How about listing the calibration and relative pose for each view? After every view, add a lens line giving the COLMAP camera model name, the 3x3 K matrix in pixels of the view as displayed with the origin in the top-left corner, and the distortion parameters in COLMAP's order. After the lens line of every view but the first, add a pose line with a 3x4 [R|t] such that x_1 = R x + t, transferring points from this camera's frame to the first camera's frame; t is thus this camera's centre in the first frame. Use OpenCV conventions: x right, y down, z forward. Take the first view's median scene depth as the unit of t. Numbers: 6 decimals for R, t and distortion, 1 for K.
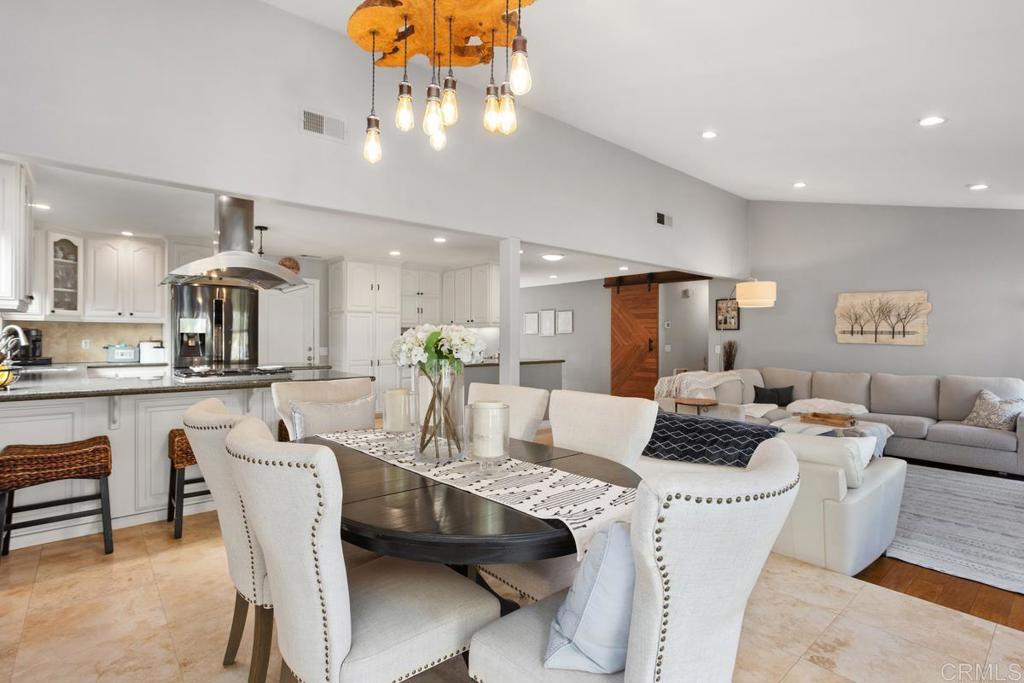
lens RADIAL K [[497.4, 0, 509.5], [0, 497.4, 341.3], [0, 0, 1]] dist [-0.054778, 0.036888]
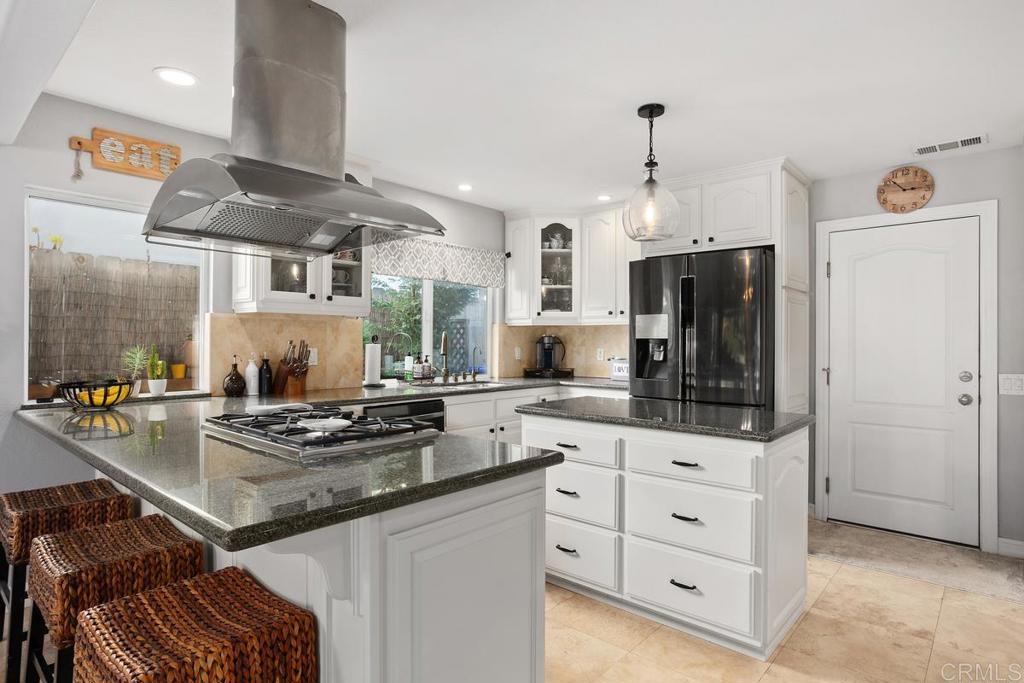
lens RADIAL K [[558.9, 0, 507.4], [0, 558.9, 339.0], [0, 0, 1]] dist [-0.021917, 0.002033]
pose [[0.133570, -0.005041, -0.991027, -0.008940], [-0.009383, 0.999936, -0.006351, -0.011334], [0.990995, 0.010147, 0.133514, 0.731762]]
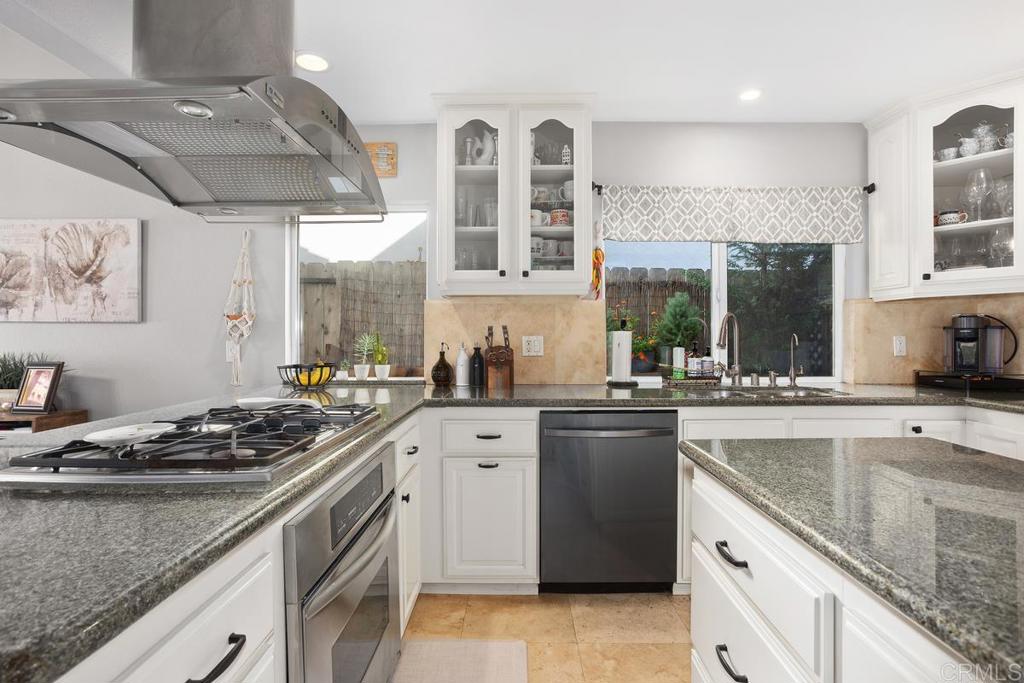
lens RADIAL K [[487.1, 0, 525.1], [0, 487.1, 335.4], [0, 0, 1]] dist [-0.000925, 0.009860]
pose [[-0.642666, -0.004288, -0.766135, -0.291062], [-0.004029, 0.999989, -0.002218, -0.002087], [0.766136, 0.001661, -0.642676, 0.895870]]
